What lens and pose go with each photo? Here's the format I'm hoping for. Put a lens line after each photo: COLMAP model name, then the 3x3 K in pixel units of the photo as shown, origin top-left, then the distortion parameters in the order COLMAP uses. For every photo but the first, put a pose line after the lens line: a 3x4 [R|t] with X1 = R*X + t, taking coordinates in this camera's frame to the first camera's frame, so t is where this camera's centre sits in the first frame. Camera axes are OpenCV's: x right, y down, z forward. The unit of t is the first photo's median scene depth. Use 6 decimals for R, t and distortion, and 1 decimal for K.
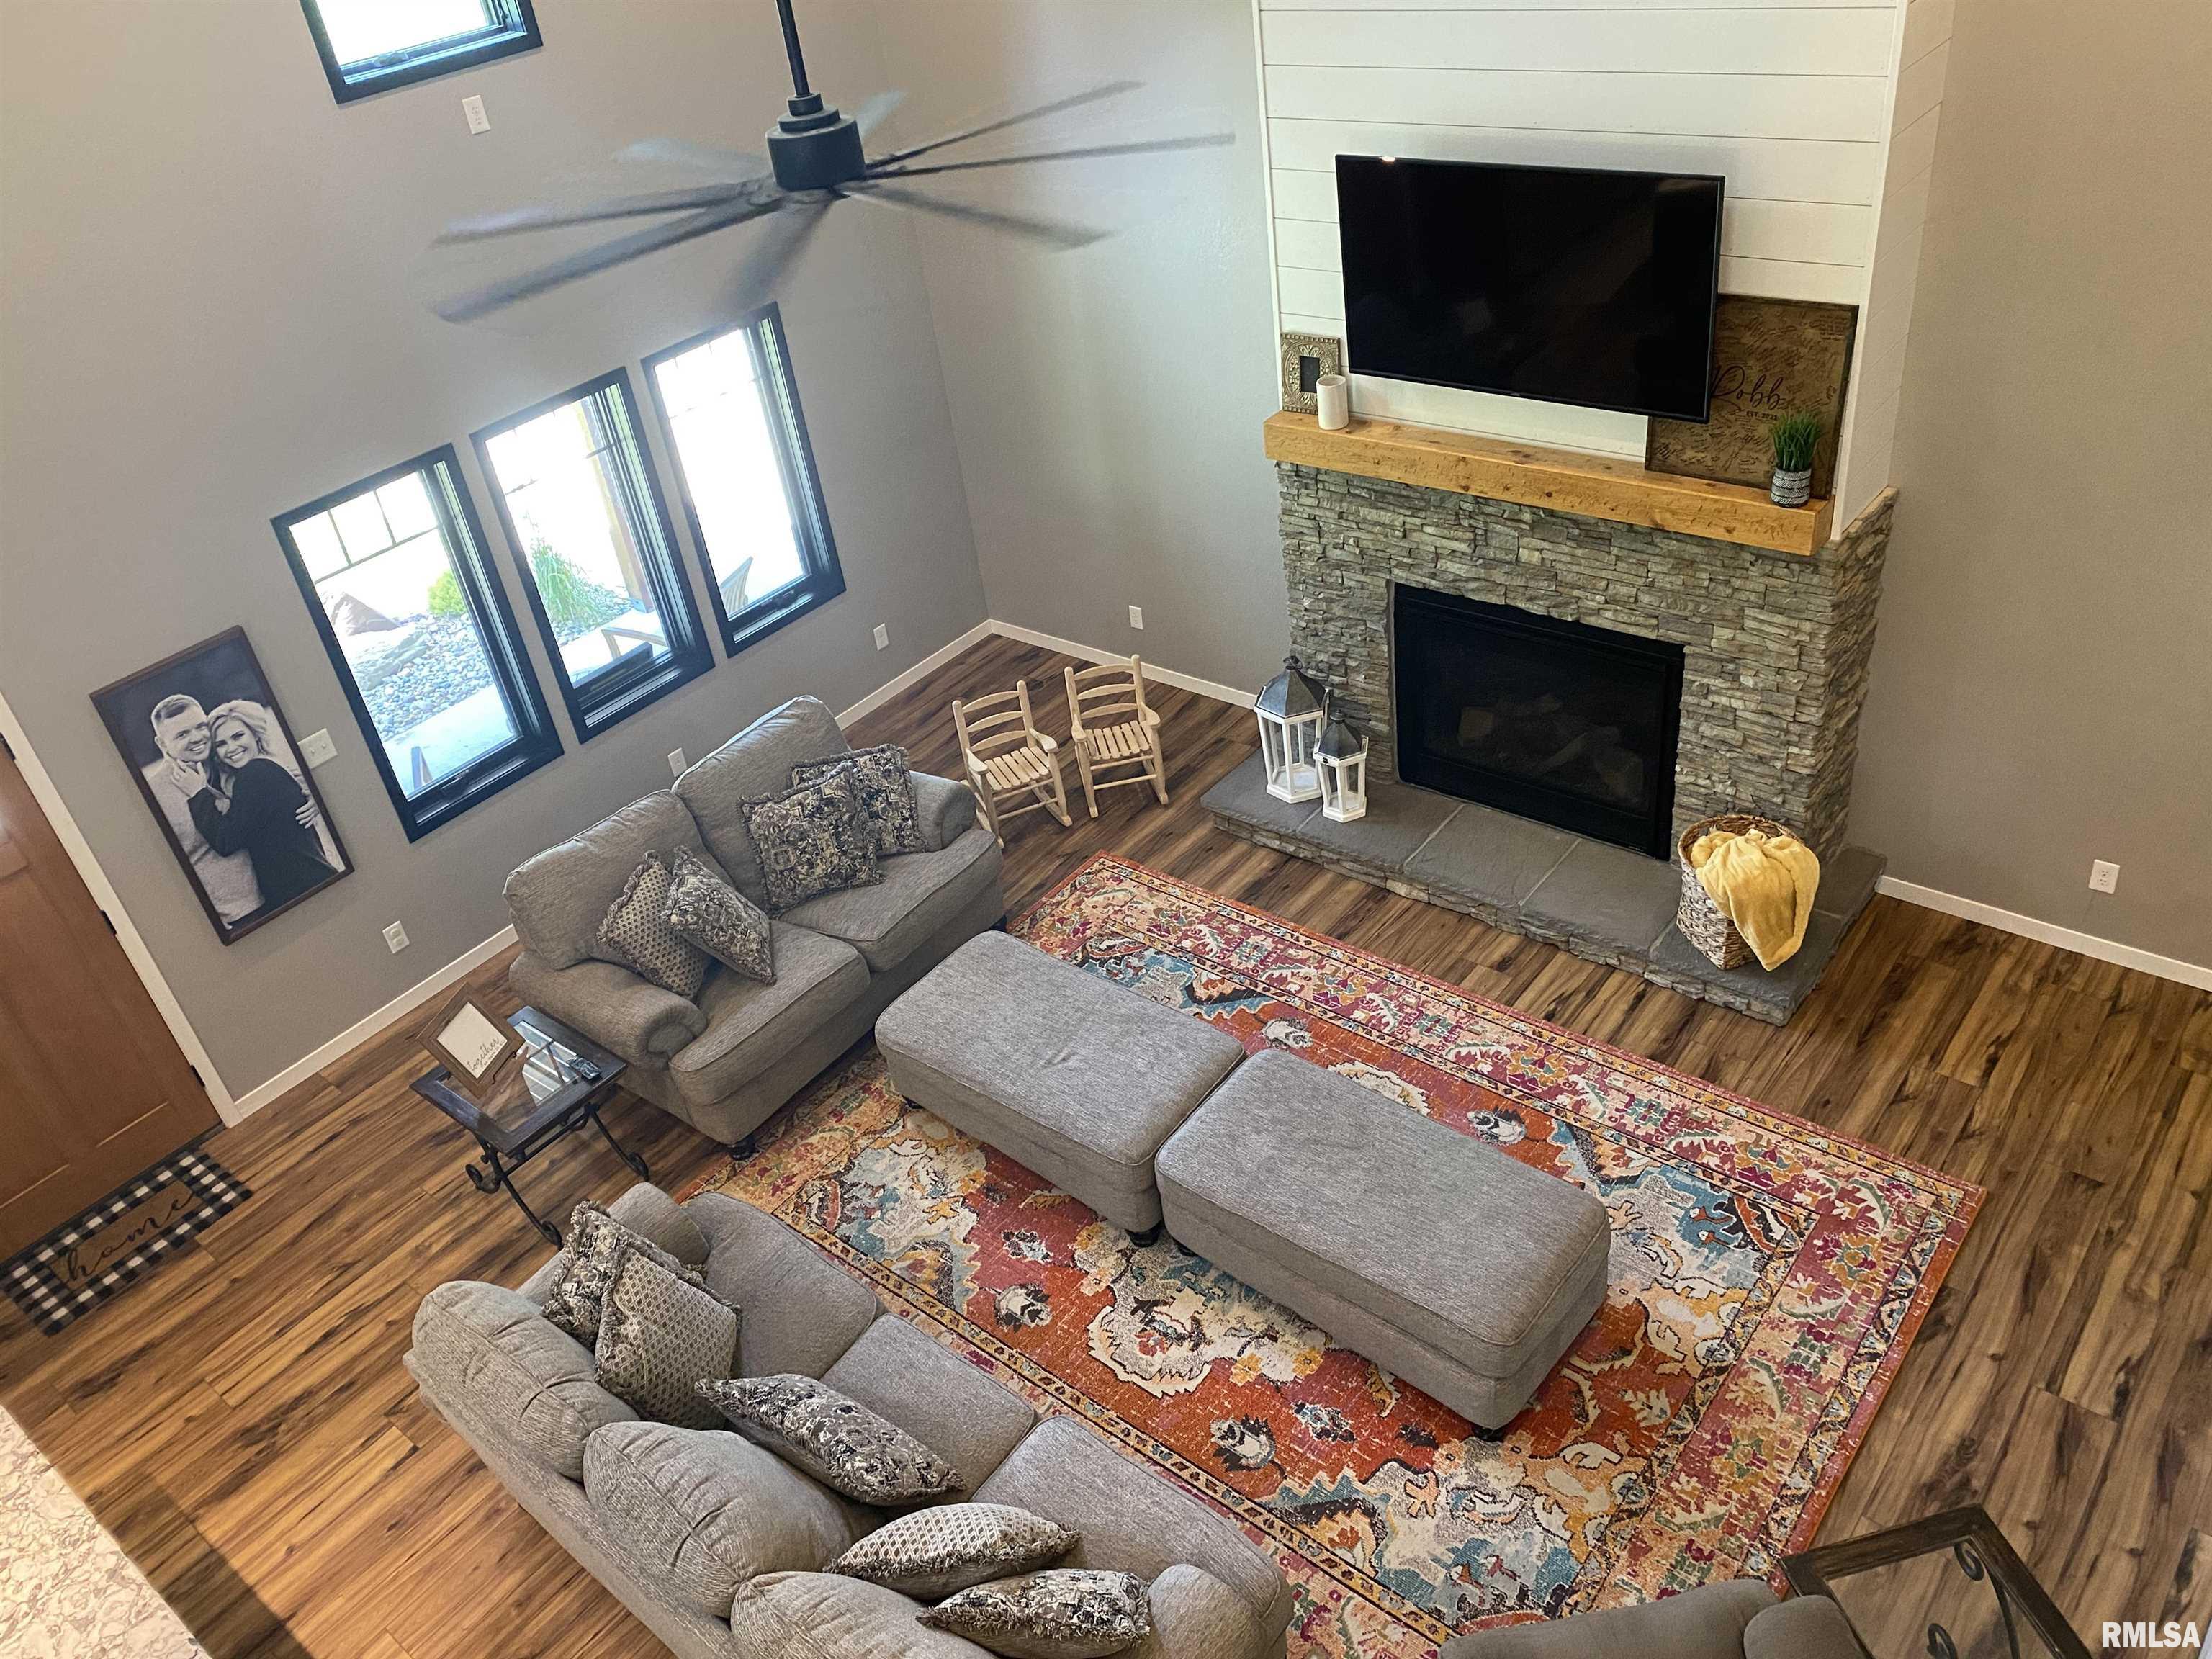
lens RADIAL K [[1667.0, 0, 1095.8], [0, 1667.0, 816.8], [0, 0, 1]] dist [0.014243, -0.006067]
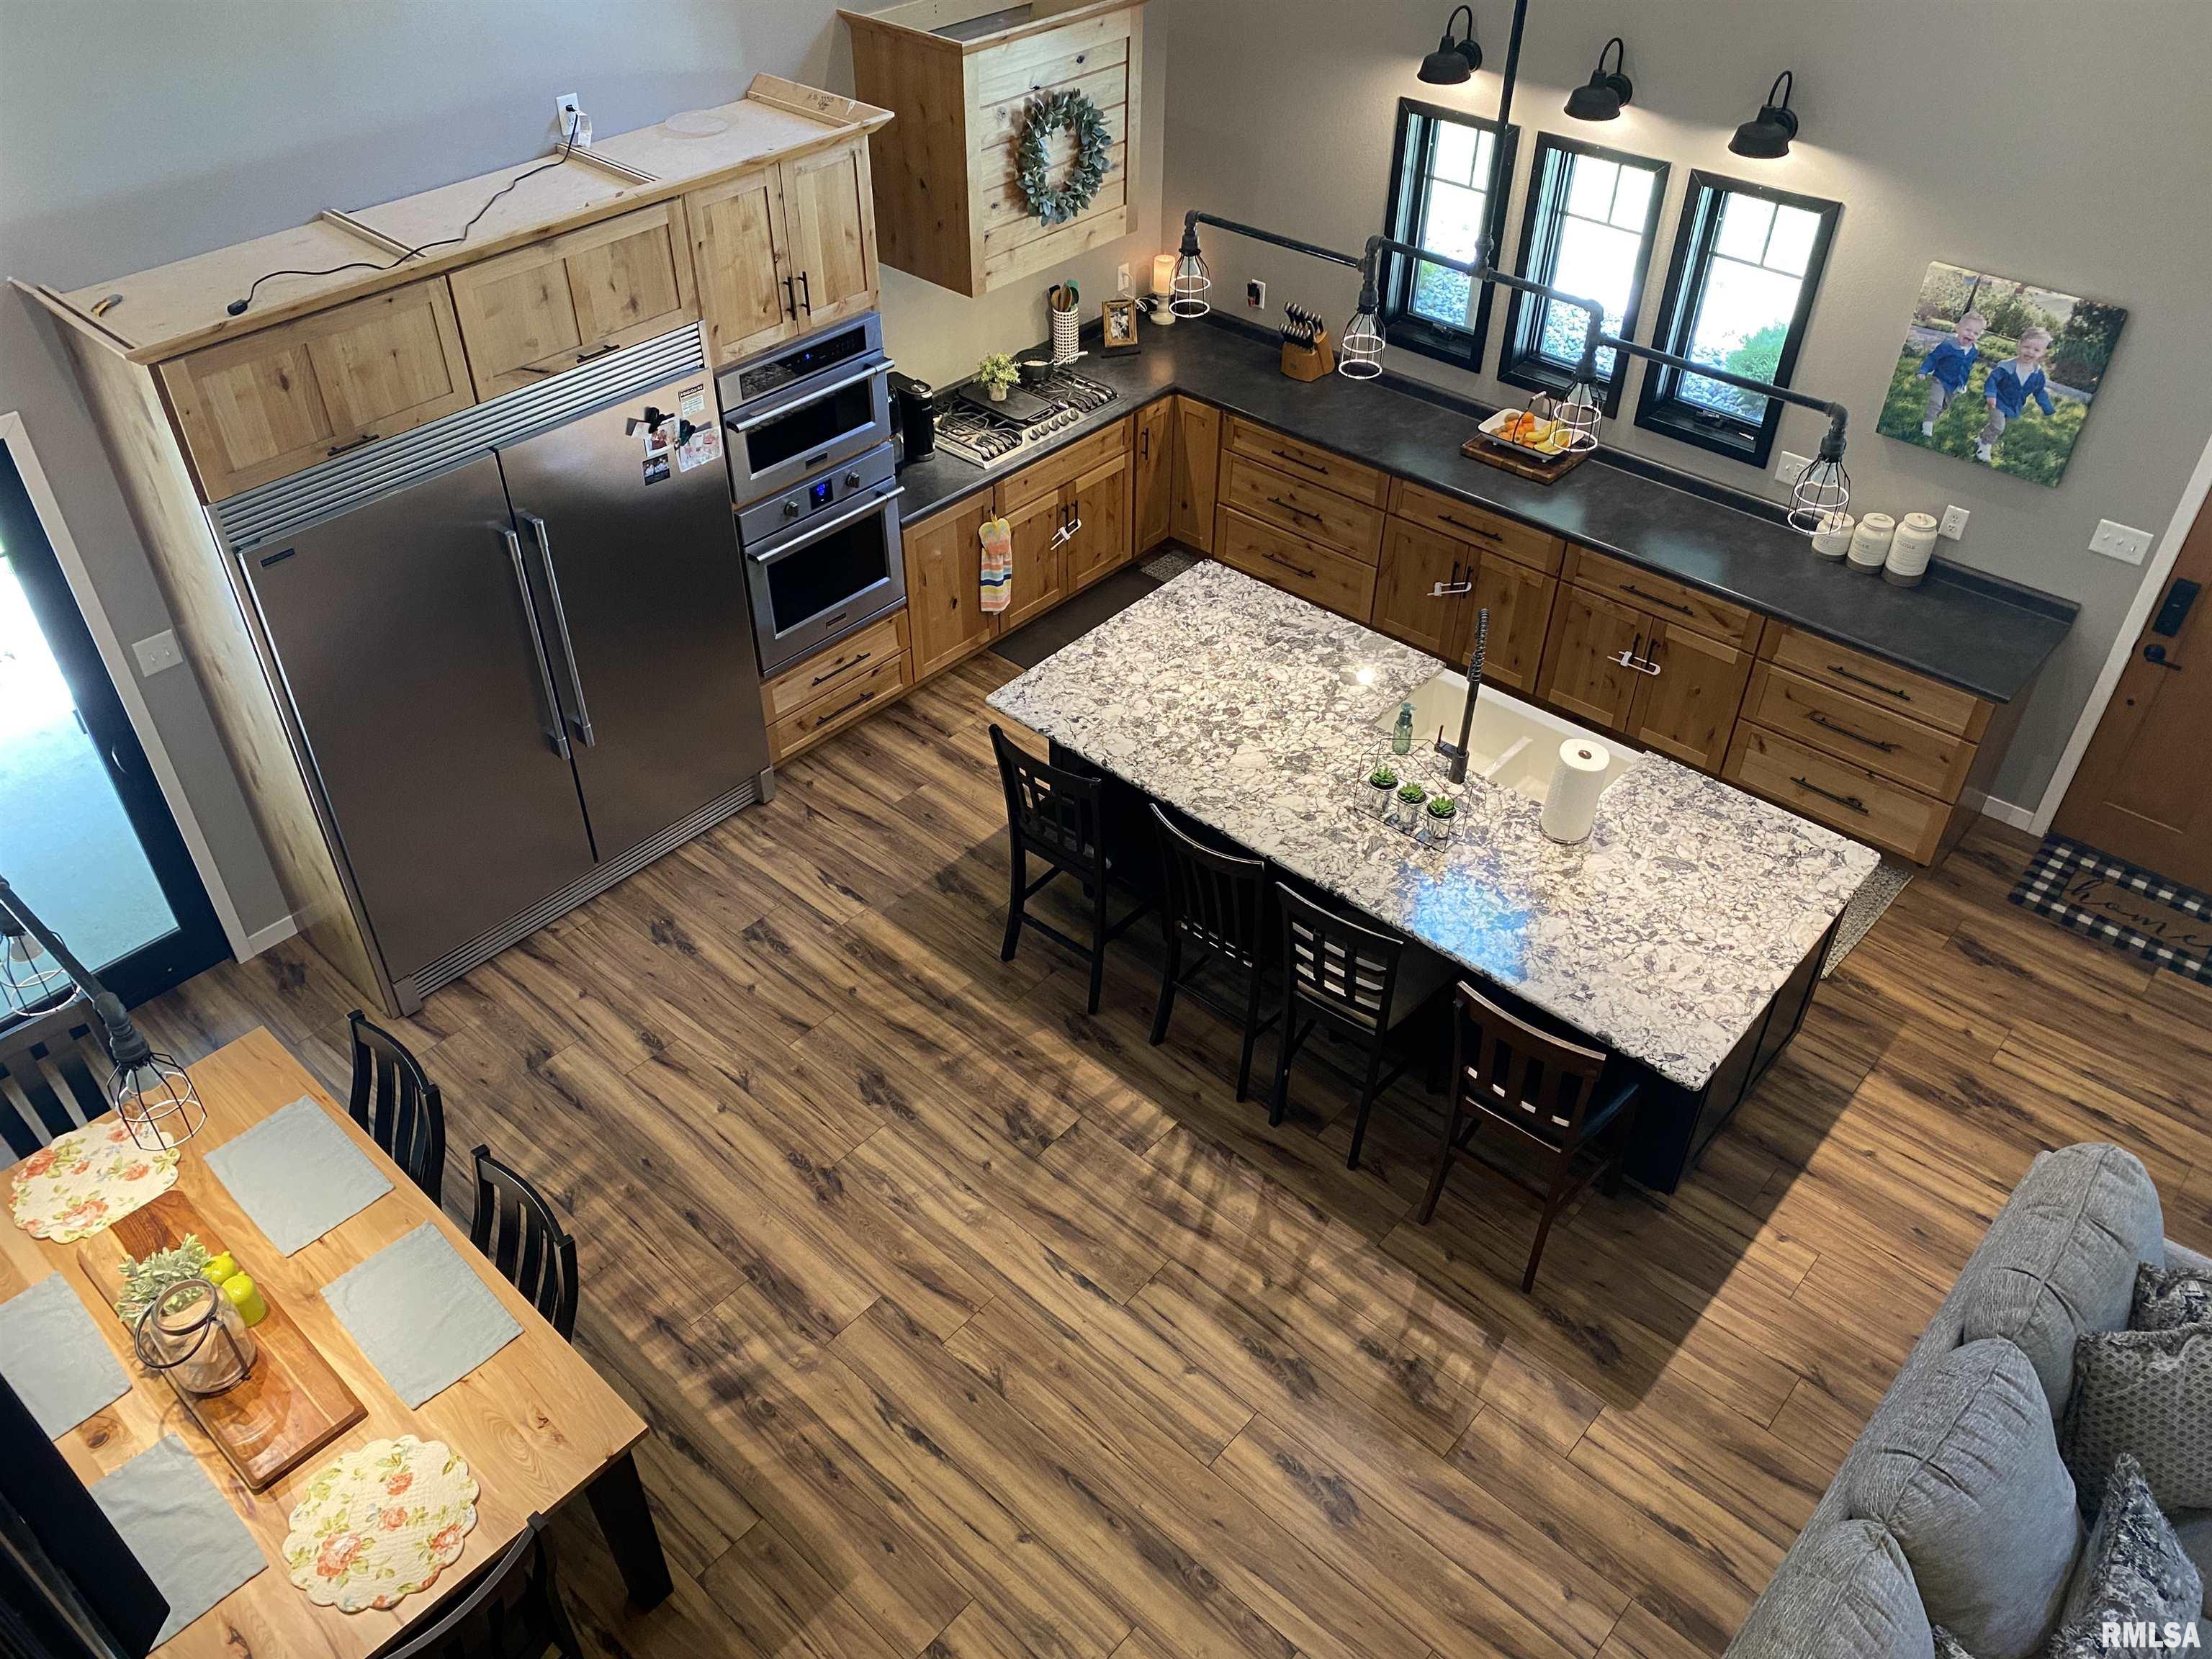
lens RADIAL K [[1667.0, 0, 1095.8], [0, 1667.0, 816.8], [0, 0, 1]] dist [0.014243, -0.006067]
pose [[-0.035039, 0.731532, -0.680906, 0.102023], [-0.565847, 0.547075, 0.616868, -0.057299], [0.823765, 0.406903, 0.394767, 0.073624]]
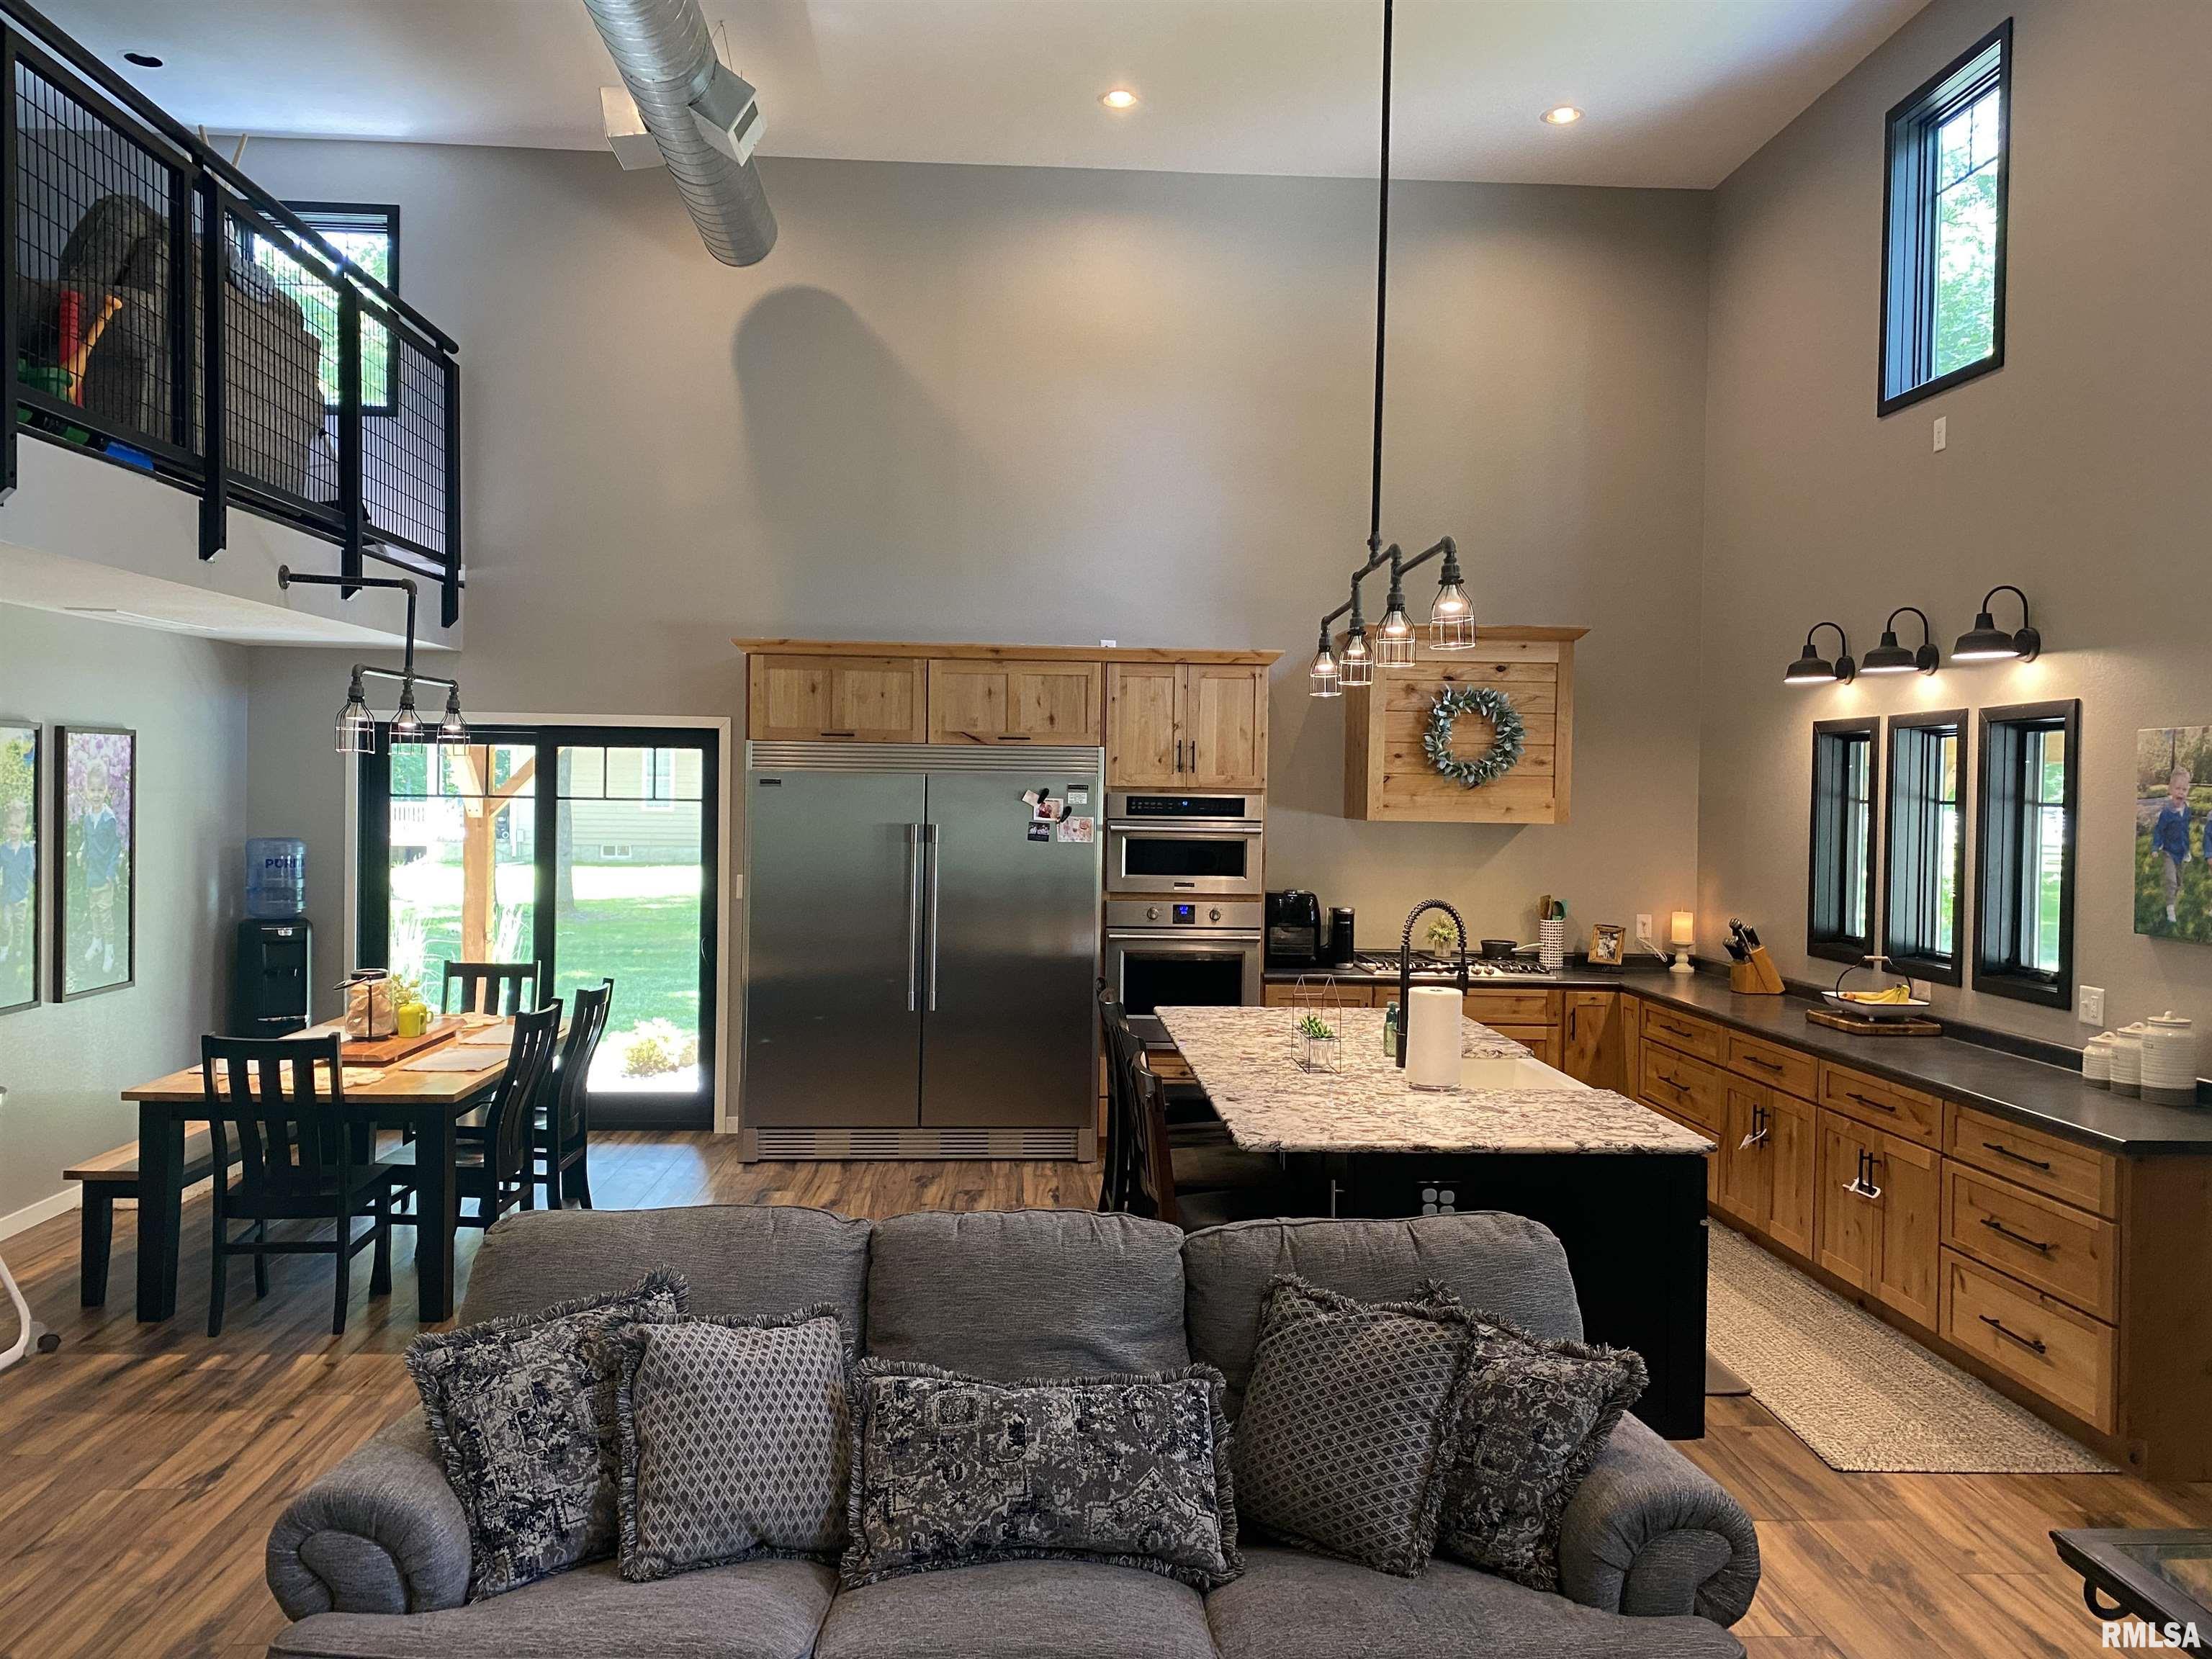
lens RADIAL K [[1698.5, 0, 1074.2], [0, 1698.5, 826.4], [0, 0, 1]] dist [0.005136, -0.004535]
pose [[-0.742294, 0.131530, -0.657039, 0.220729], [-0.311246, 0.800668, 0.511915, -0.174267], [0.593402, 0.584491, -0.553393, 1.141219]]
